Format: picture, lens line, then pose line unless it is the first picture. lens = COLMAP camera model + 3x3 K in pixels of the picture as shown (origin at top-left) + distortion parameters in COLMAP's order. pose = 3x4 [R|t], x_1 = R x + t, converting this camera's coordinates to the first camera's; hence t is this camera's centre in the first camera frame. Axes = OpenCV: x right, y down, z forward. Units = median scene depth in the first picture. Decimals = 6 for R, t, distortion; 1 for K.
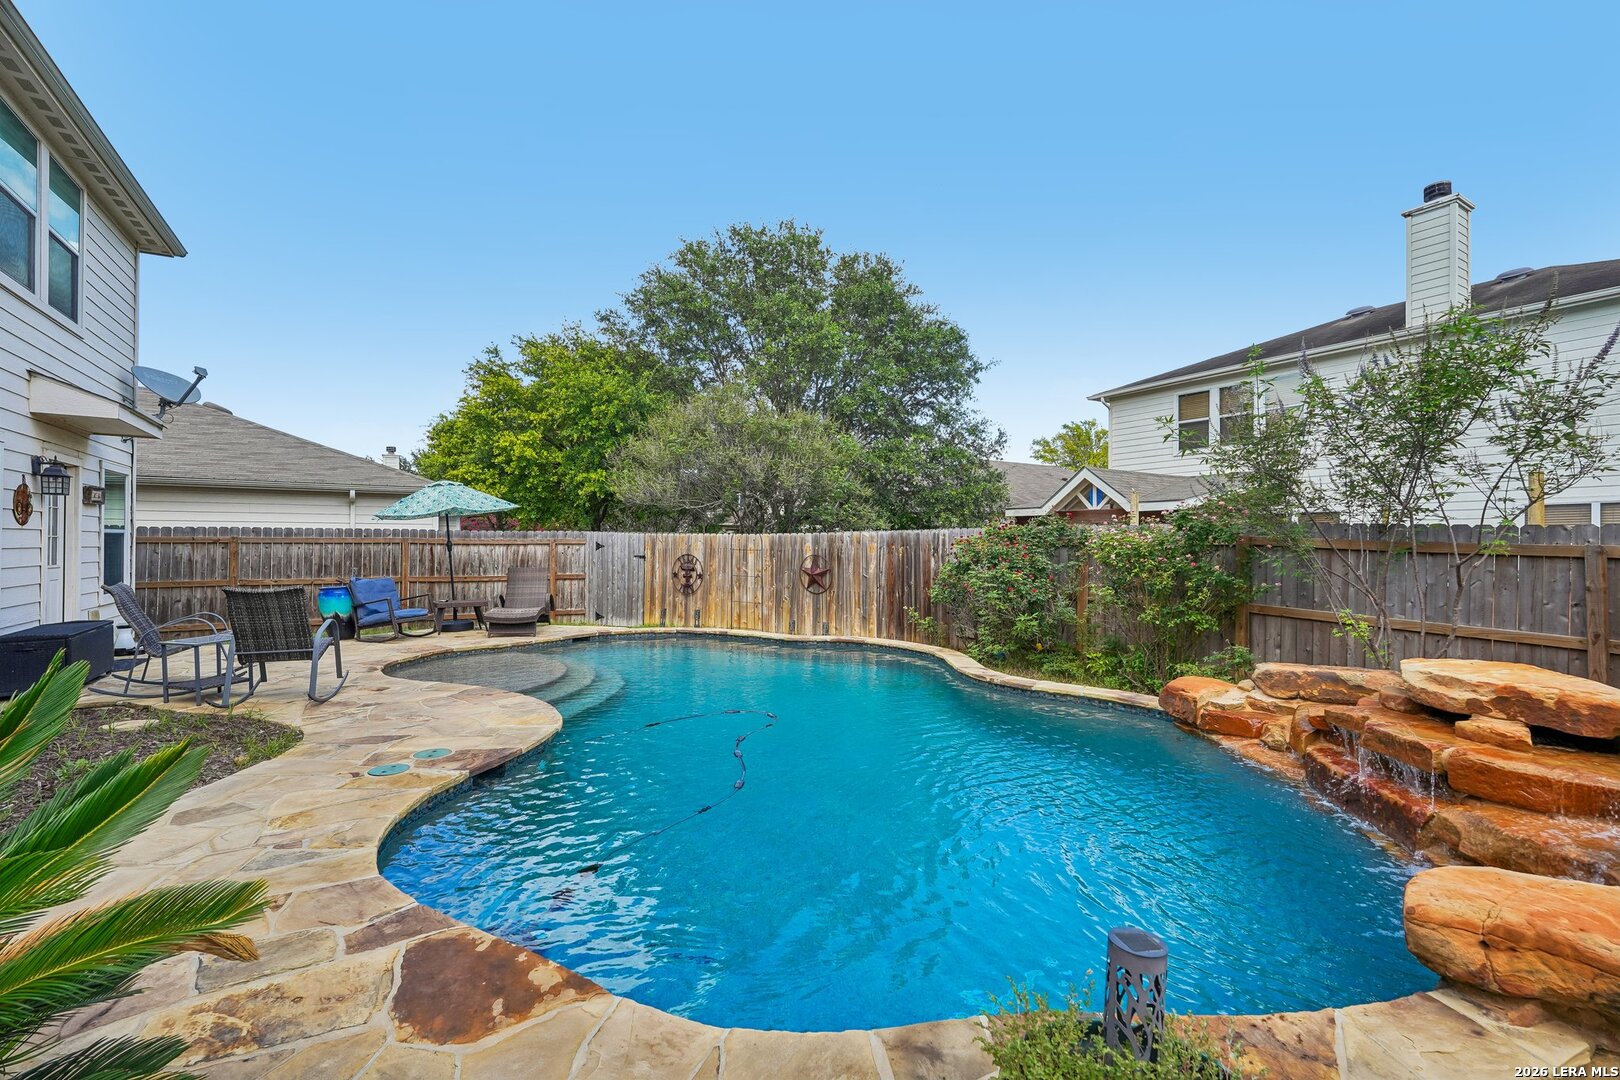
lens RADIAL K [[713.2, 0, 802.8], [0, 713.2, 542.9], [0, 0, 1]] dist [-0.016247, 0.010339]
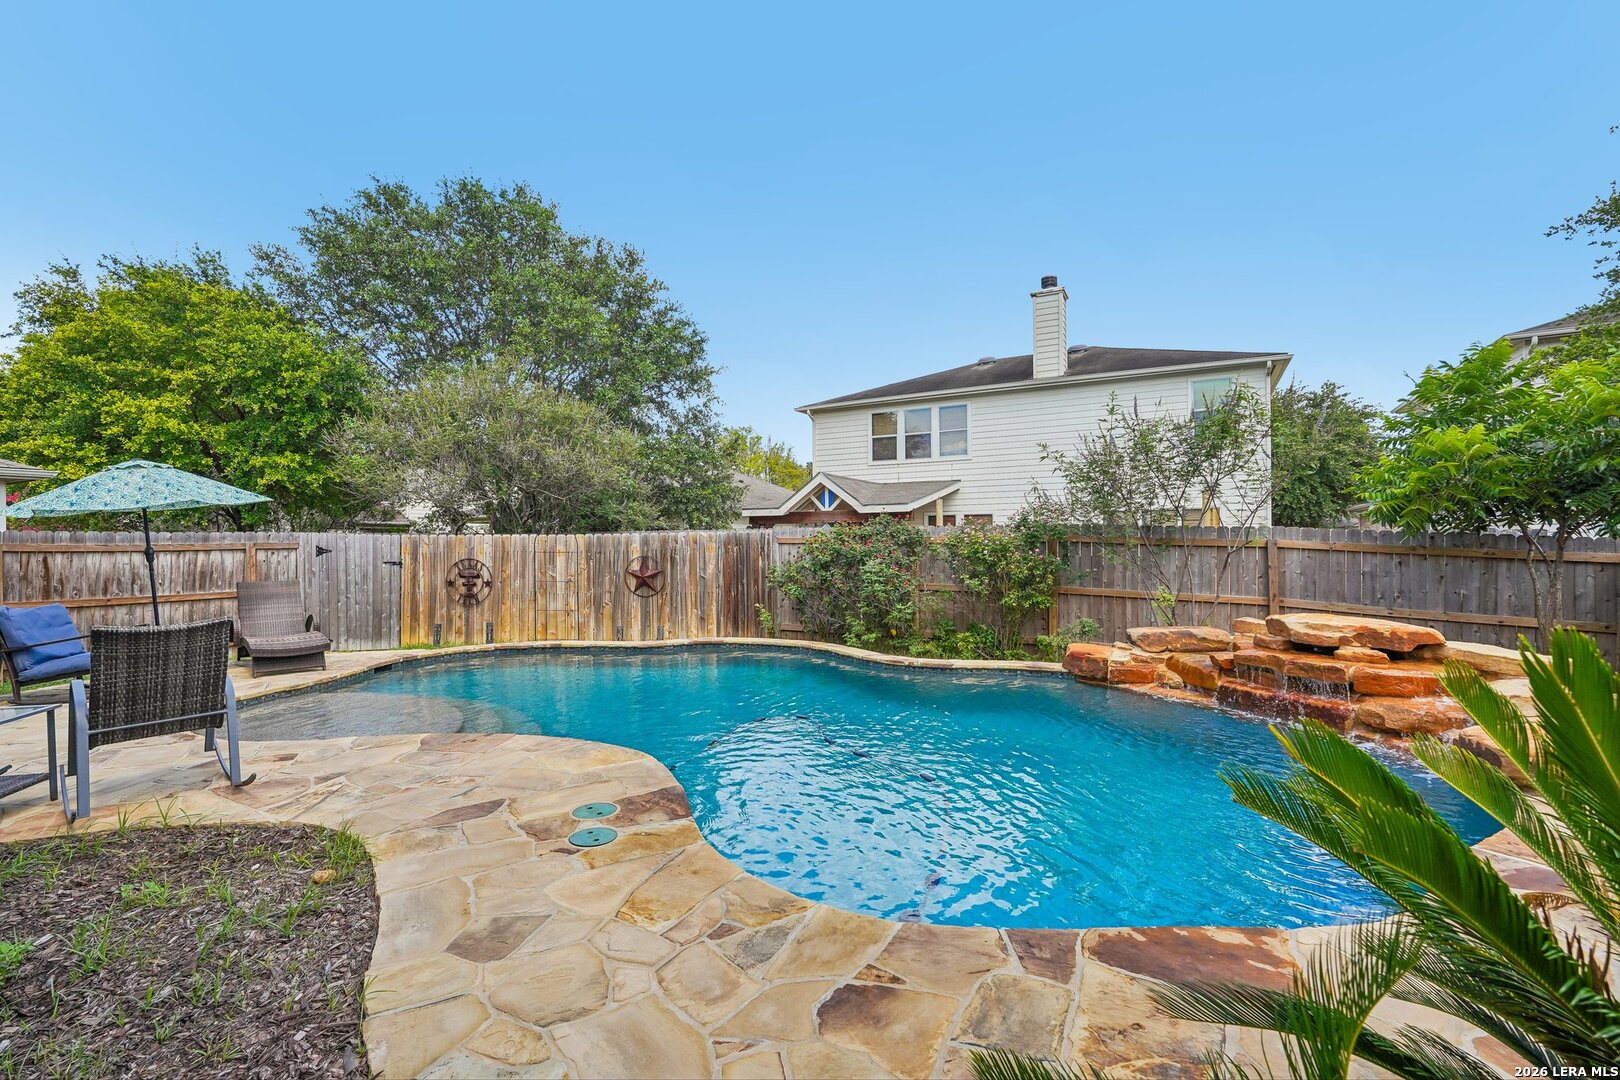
lens RADIAL K [[713.3, 0, 801.1], [0, 713.3, 544.0], [0, 0, 1]] dist [-0.014159, 0.006551]
pose [[0.863262, -0.012447, 0.504602, -0.266042], [0.010489, 0.999922, 0.006722, -0.003463], [-0.504646, -0.000510, 0.863326, 0.067367]]
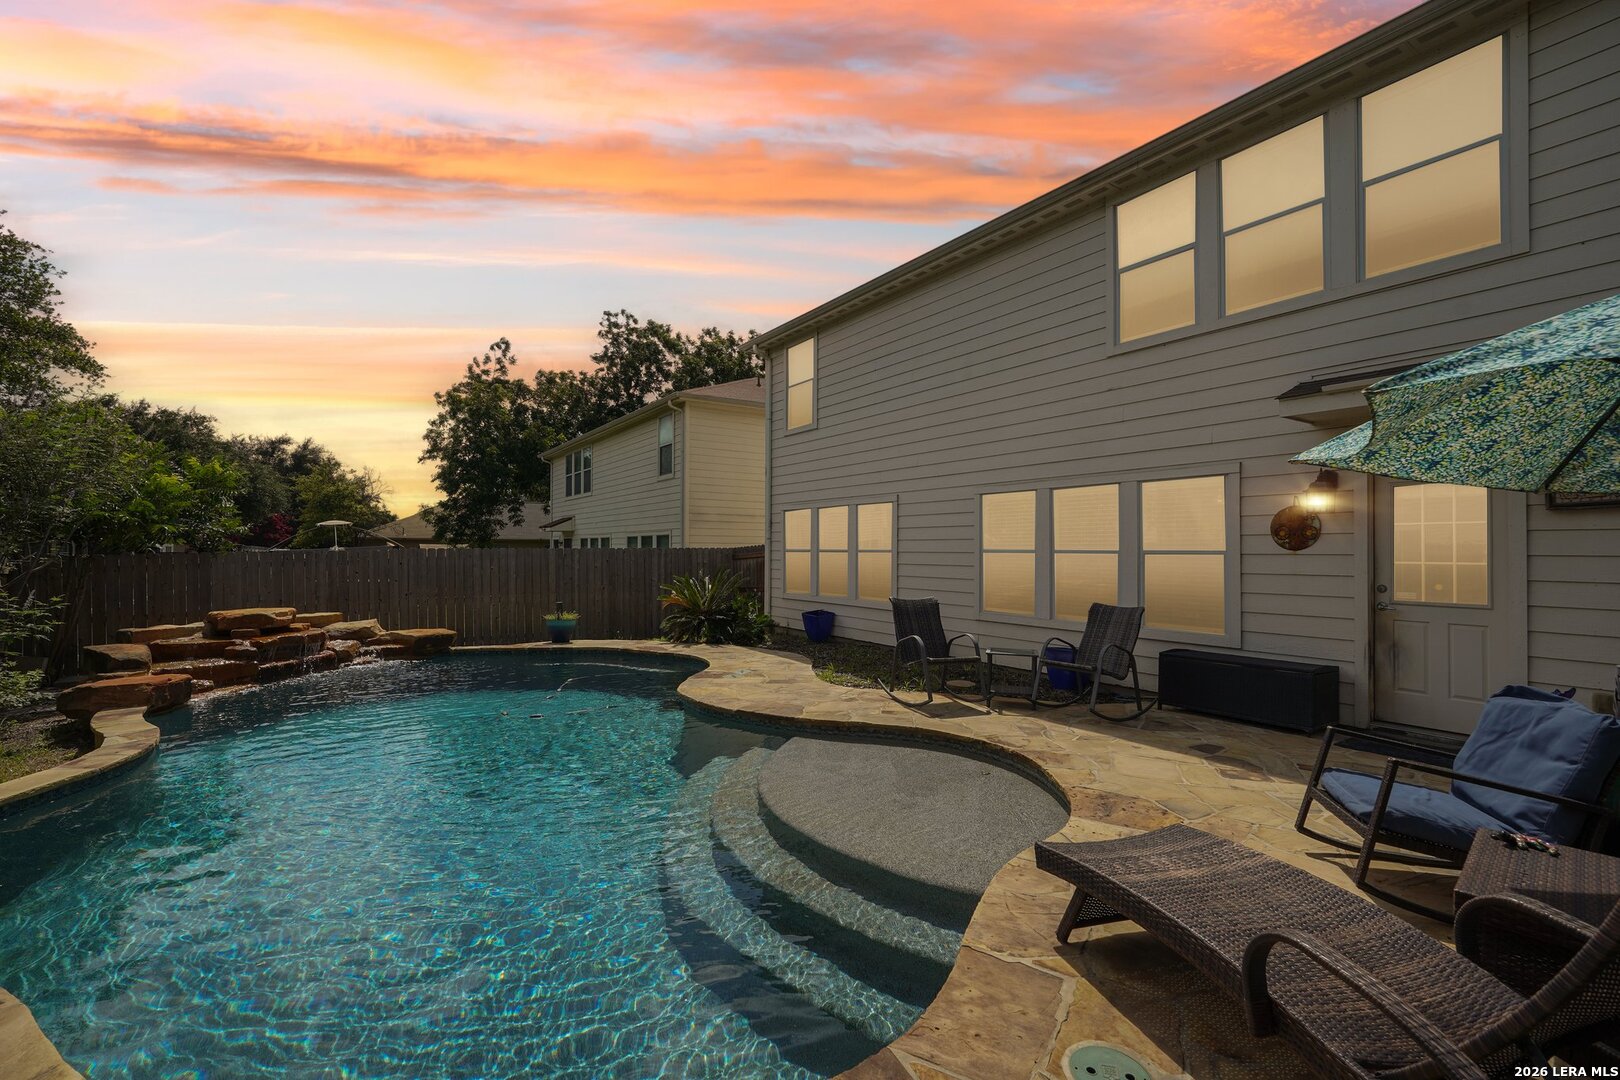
lens RADIAL K [[740.4, 0, 810.0], [0, 740.4, 540.0], [0, 0, 1]] dist [-0.019778, -0.000022]
pose [[-0.998403, -0.009604, -0.055662, -0.211167], [-0.008523, 0.999771, -0.019616, -0.004599], [0.055838, -0.019111, -0.998257, 1.065814]]
